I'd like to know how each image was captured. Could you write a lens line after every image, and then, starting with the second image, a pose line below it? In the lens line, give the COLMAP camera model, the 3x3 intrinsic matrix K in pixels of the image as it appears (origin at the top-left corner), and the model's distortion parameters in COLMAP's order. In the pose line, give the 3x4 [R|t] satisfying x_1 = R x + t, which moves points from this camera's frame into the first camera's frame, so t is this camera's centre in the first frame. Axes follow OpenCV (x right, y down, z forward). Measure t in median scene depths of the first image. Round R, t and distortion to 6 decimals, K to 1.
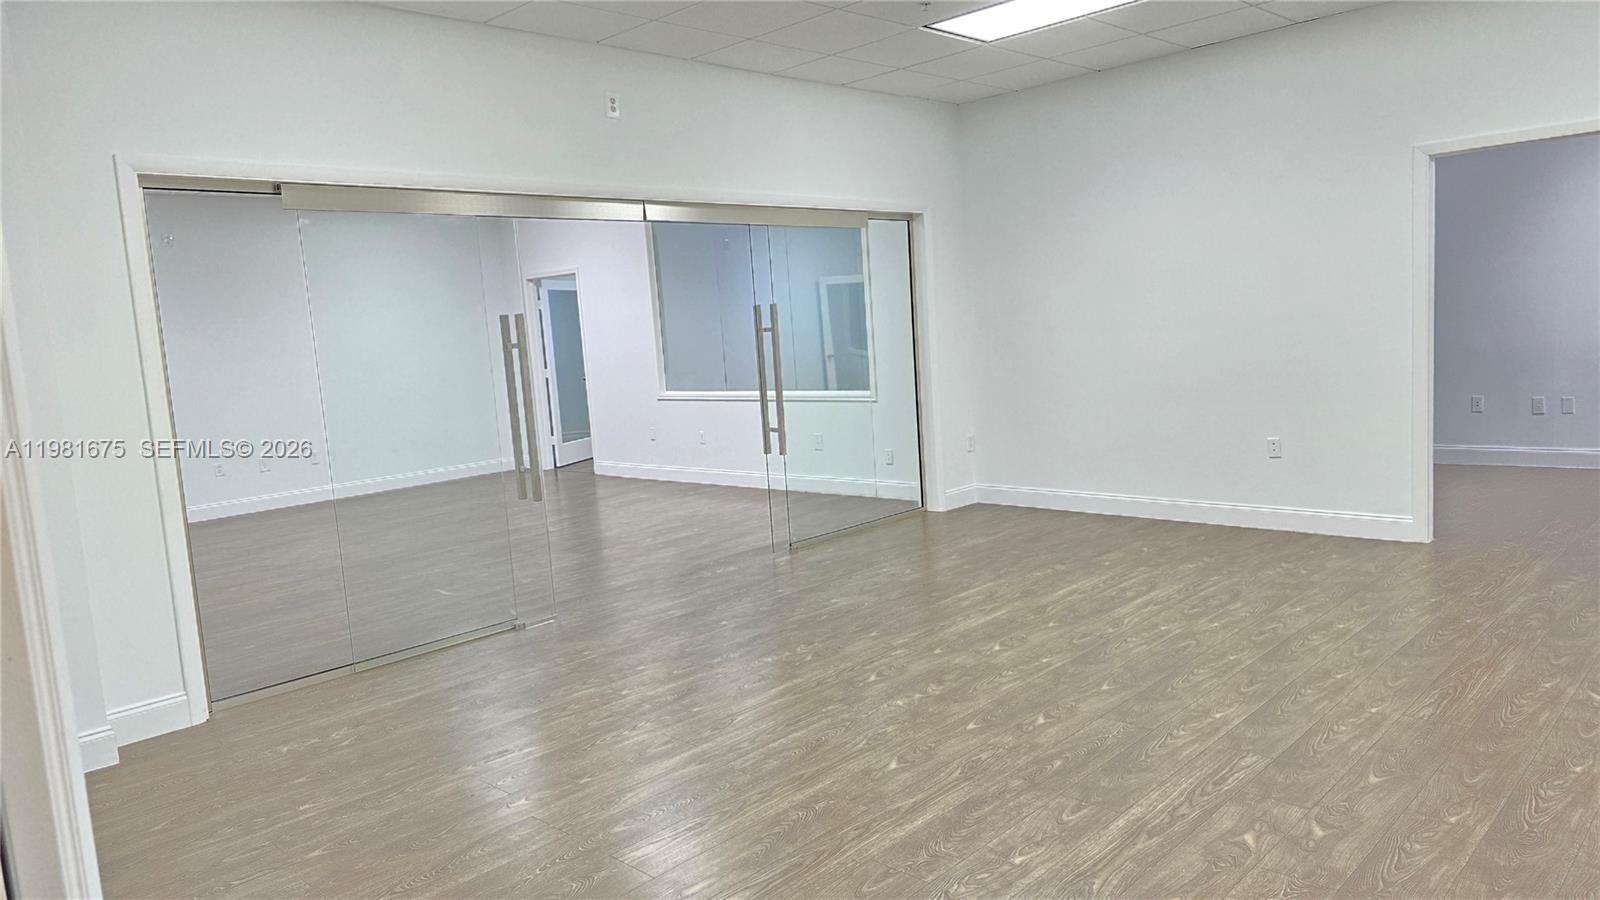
lens RADIAL K [[1067.1, 0, 808.0], [0, 1067.1, 448.4], [0, 0, 1]] dist [0.080992, -0.075588]
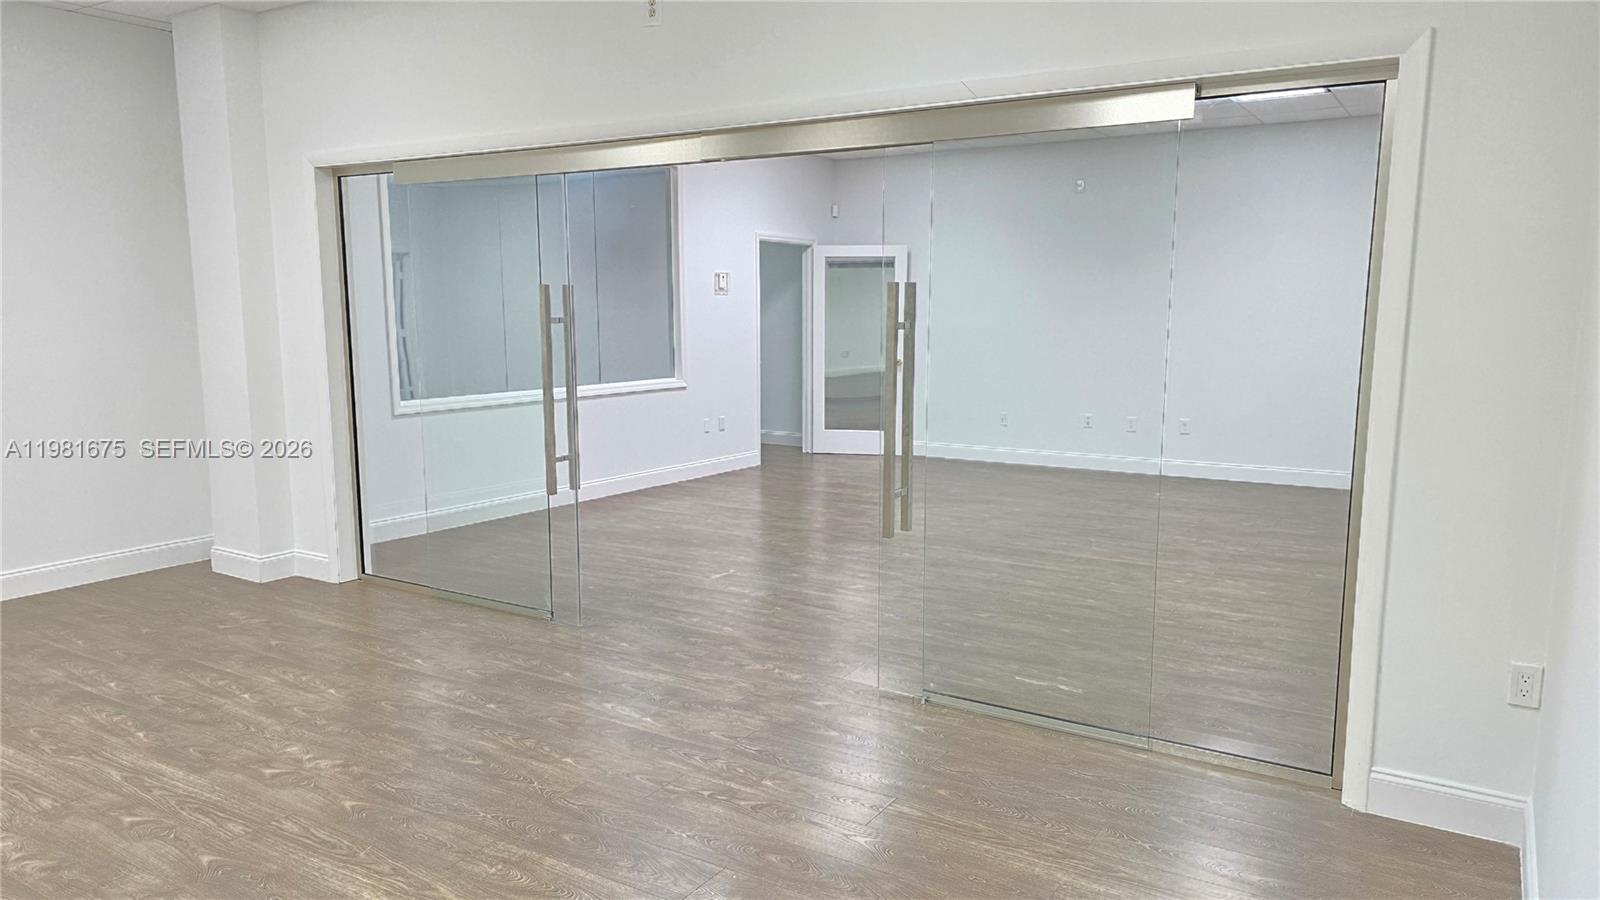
lens RADIAL K [[1067.1, 0, 808.0], [0, 1067.1, 448.4], [0, 0, 1]] dist [0.080992, -0.075588]
pose [[0.215811, 0.190904, -0.957592, 0.730077], [-0.133821, 0.977230, 0.164660, -0.184969], [0.967222, 0.092610, 0.236444, 1.134124]]
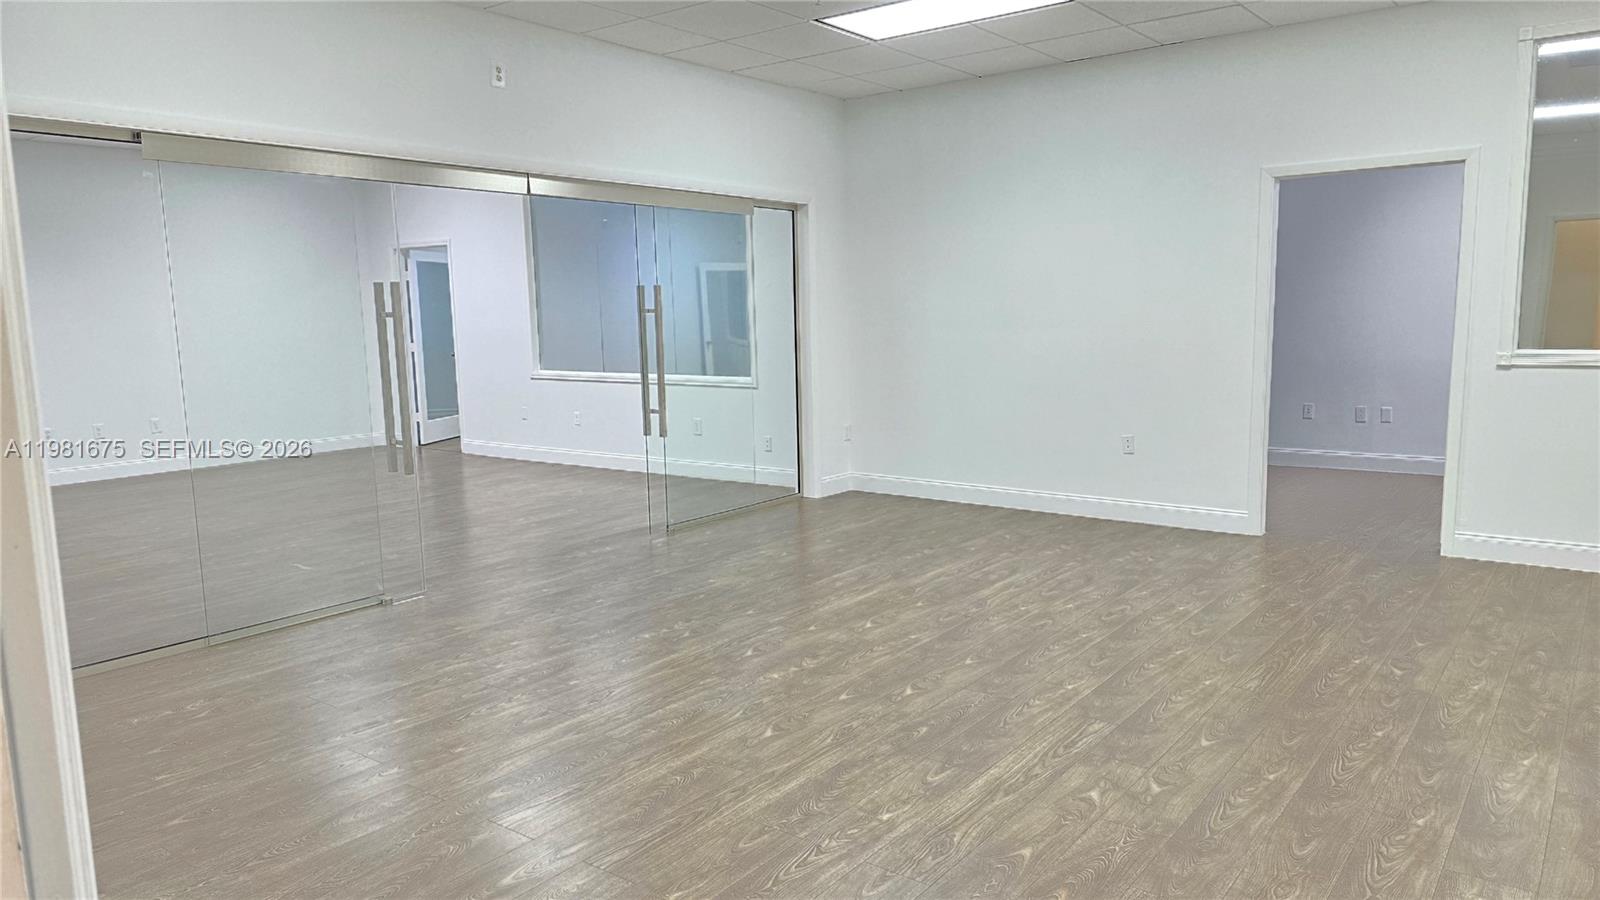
lens RADIAL K [[1067.1, 0, 808.0], [0, 1067.1, 448.4], [0, 0, 1]] dist [0.080992, -0.075588]
pose [[0.992480, 0.030313, 0.118590, -0.010211], [-0.031405, 0.999480, 0.007349, 0.008252], [-0.118306, -0.011018, 0.992916, -0.021393]]
